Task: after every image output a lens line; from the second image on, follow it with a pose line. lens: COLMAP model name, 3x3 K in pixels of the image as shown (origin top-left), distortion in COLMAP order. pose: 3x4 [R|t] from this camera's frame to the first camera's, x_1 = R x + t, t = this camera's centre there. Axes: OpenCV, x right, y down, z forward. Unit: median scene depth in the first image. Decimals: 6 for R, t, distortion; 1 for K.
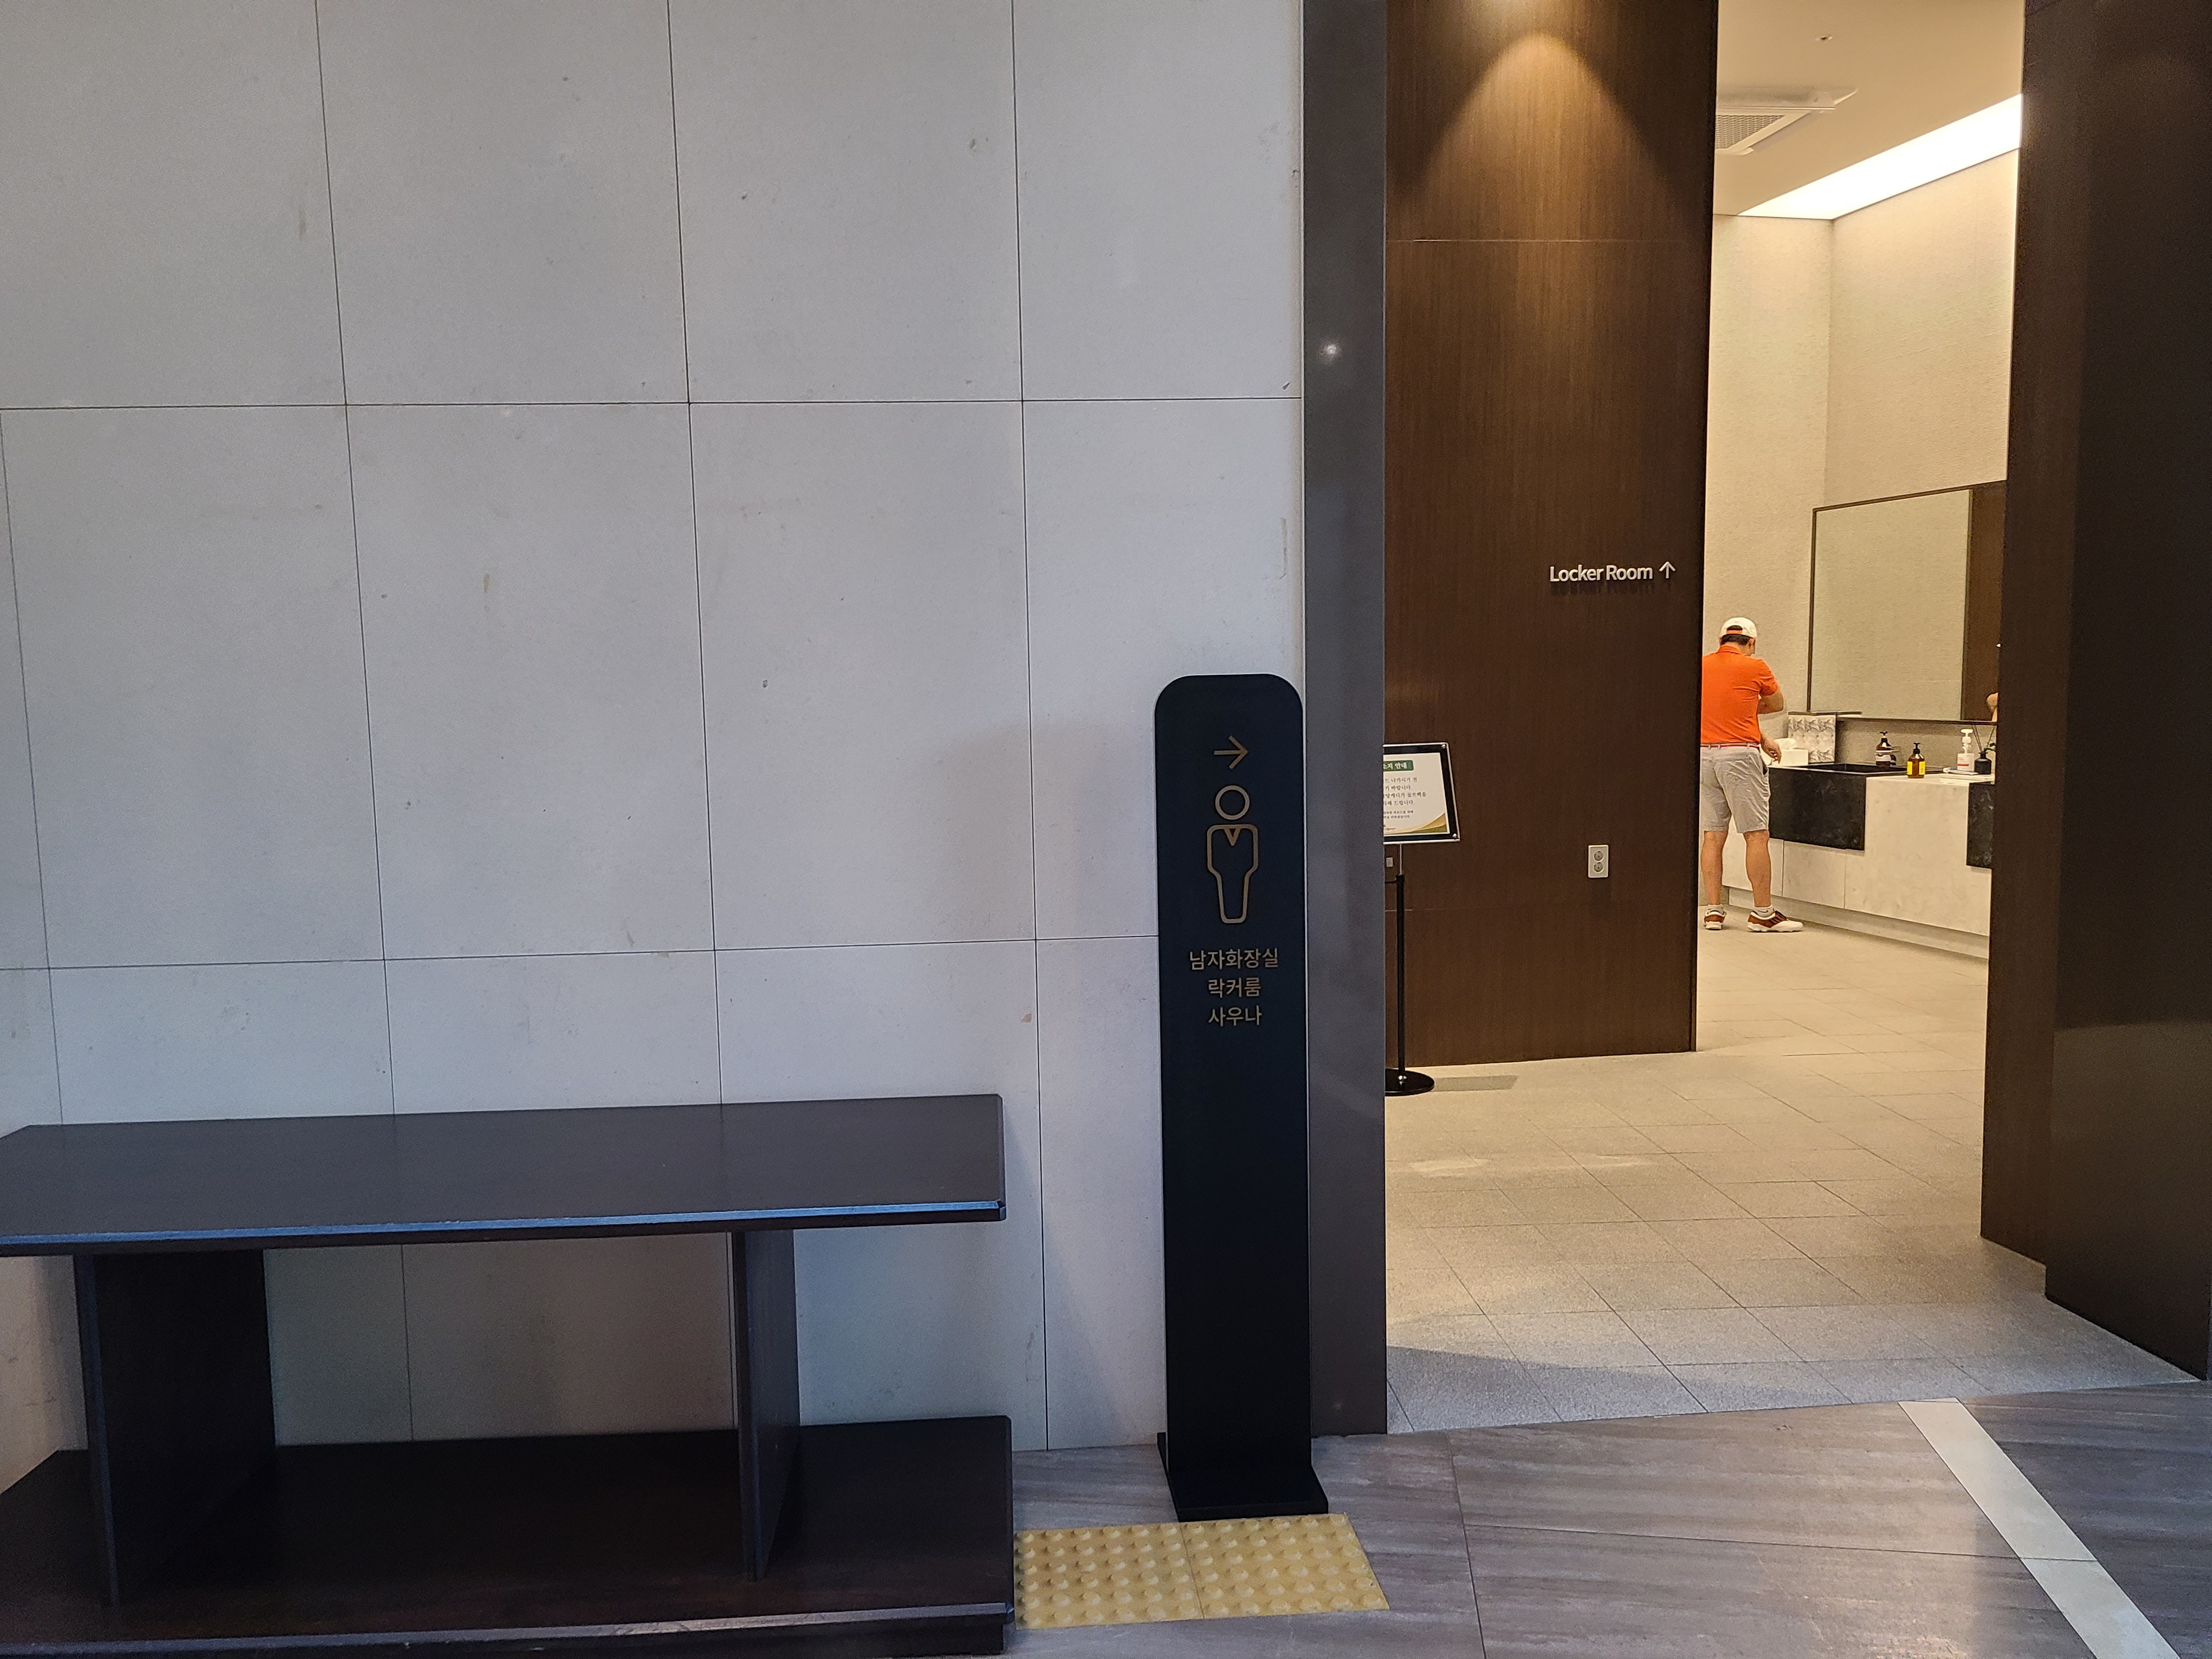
lens RADIAL K [[1635.1, 0, 1106.0], [0, 1635.1, 829.5], [0, 0, 1]] dist [0.069729, -0.053098]
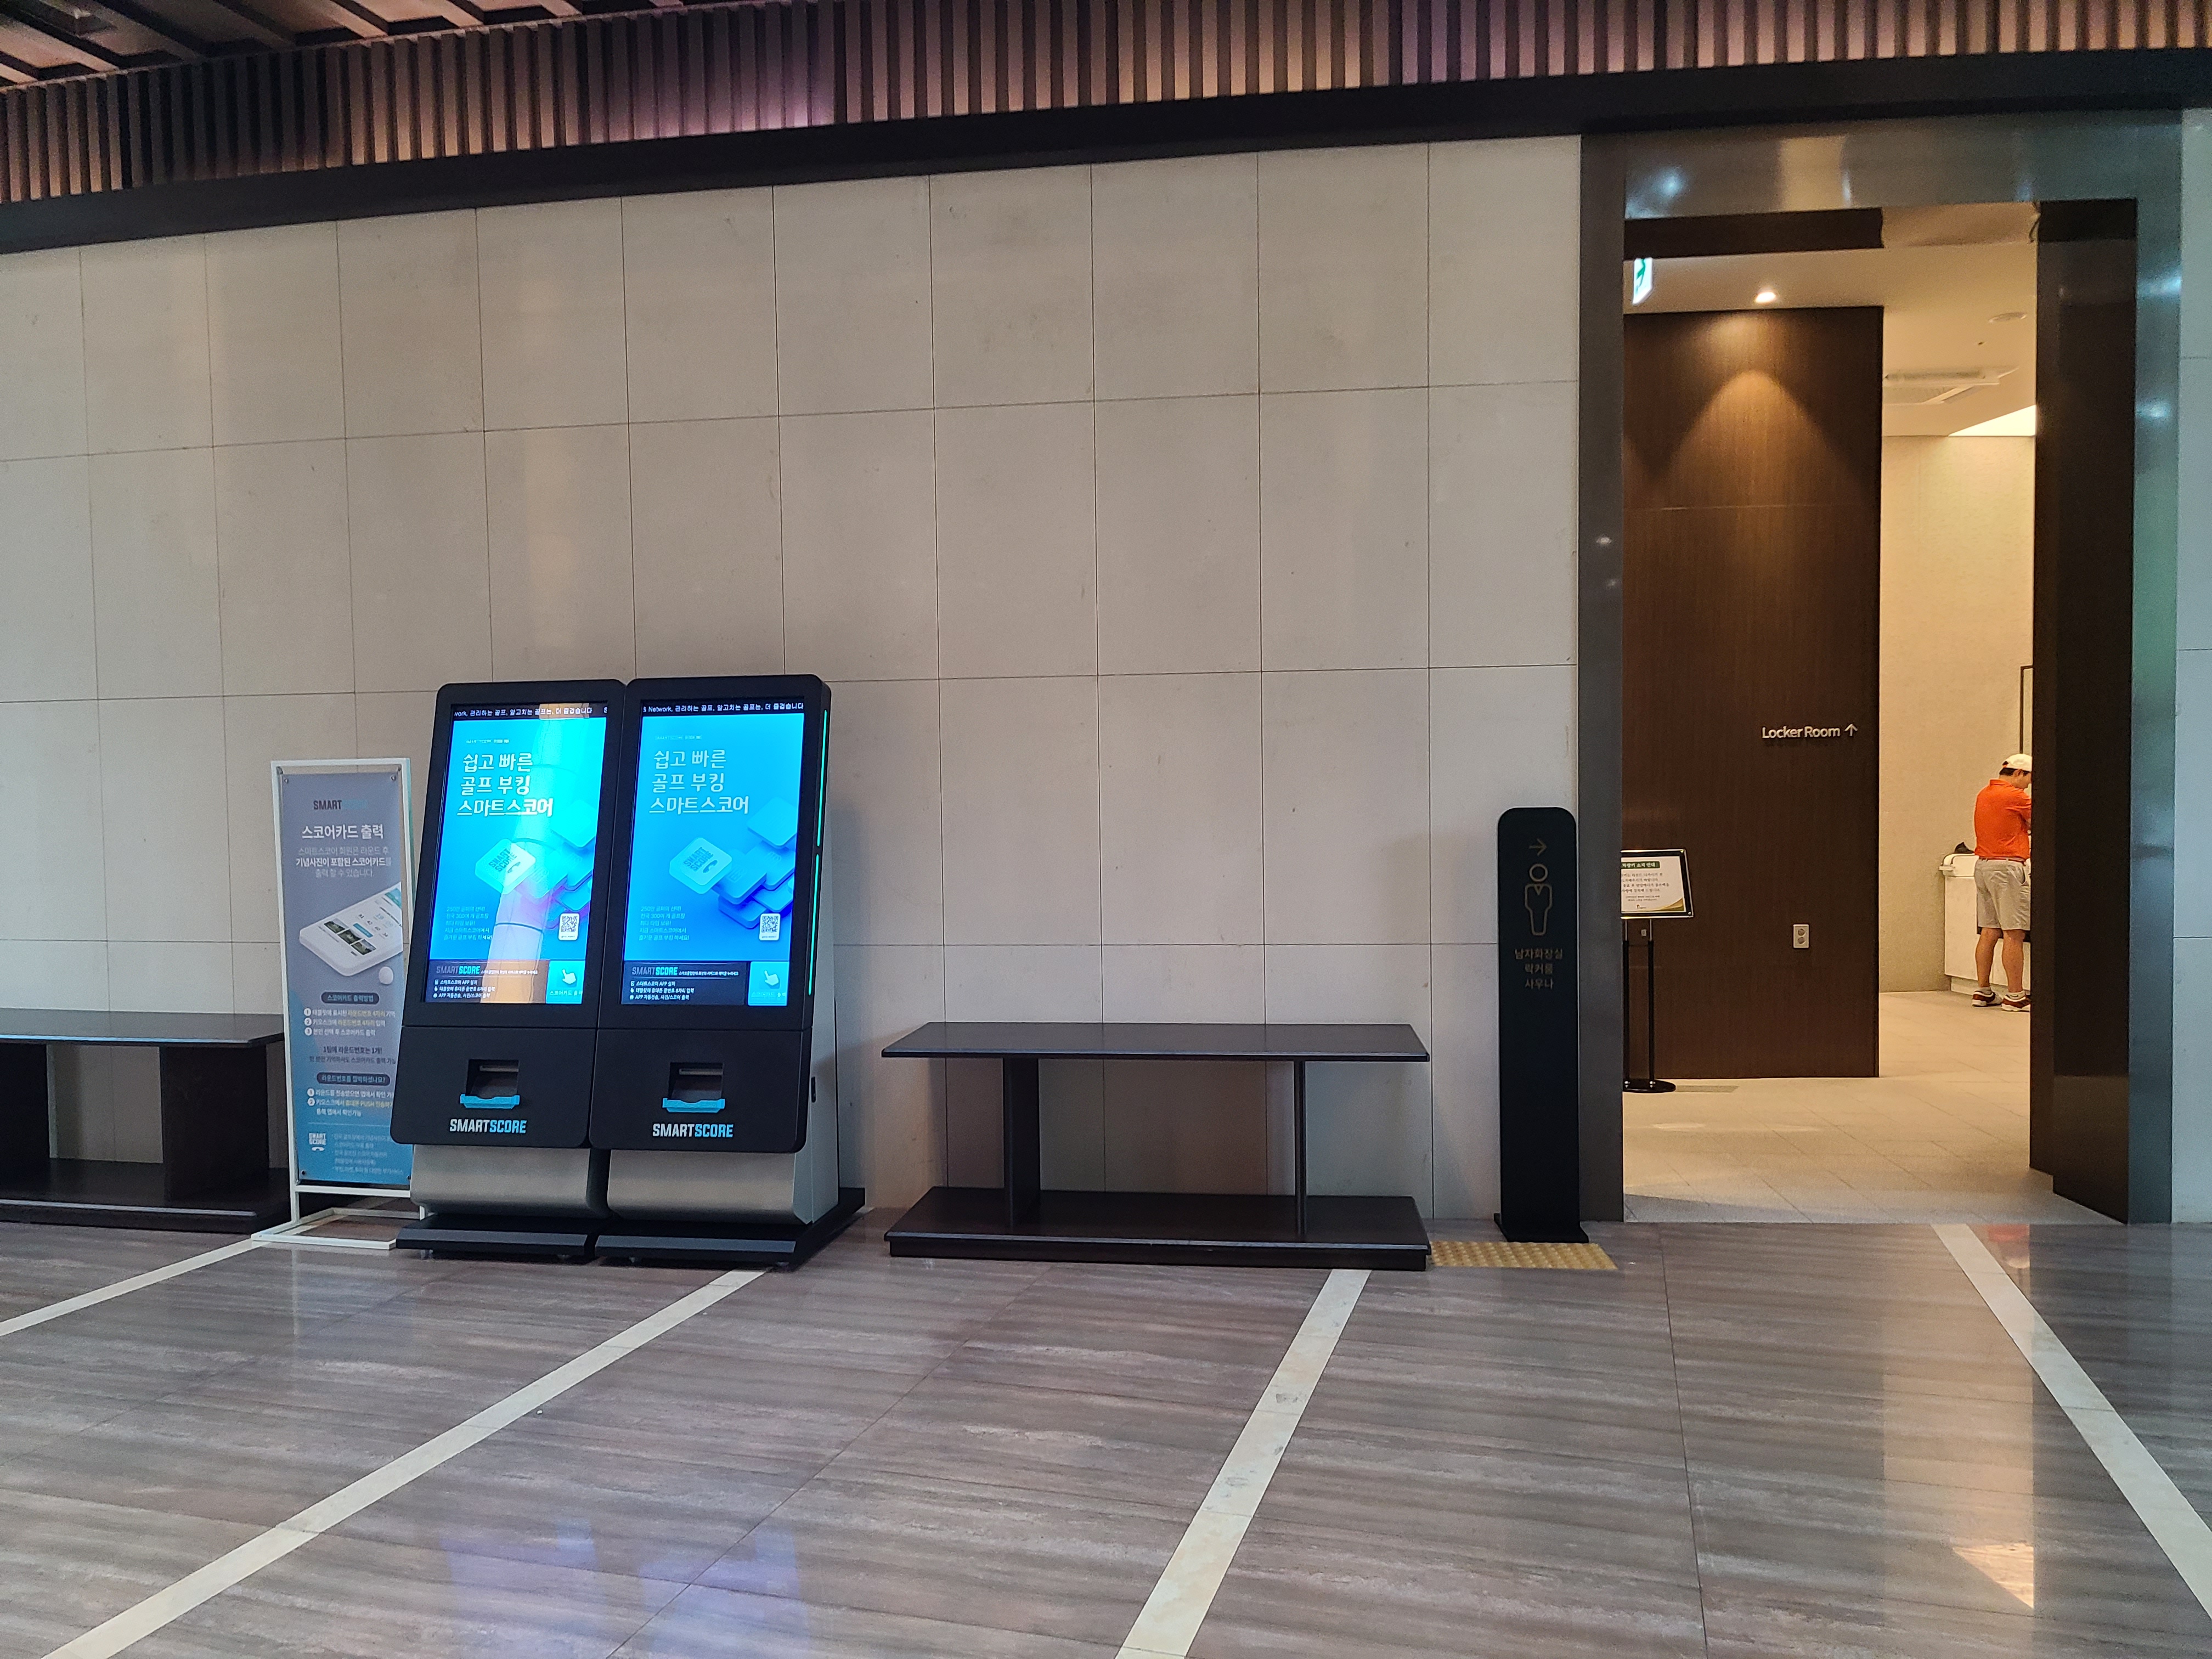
lens RADIAL K [[1635.1, 0, 1106.0], [0, 1635.1, 829.5], [0, 0, 1]] dist [0.069729, -0.053098]
pose [[0.985968, 0.012519, -0.166465, -0.090893], [-0.023713, 0.997575, -0.065432, 0.062402], [0.165242, 0.068462, 0.983874, -0.872664]]
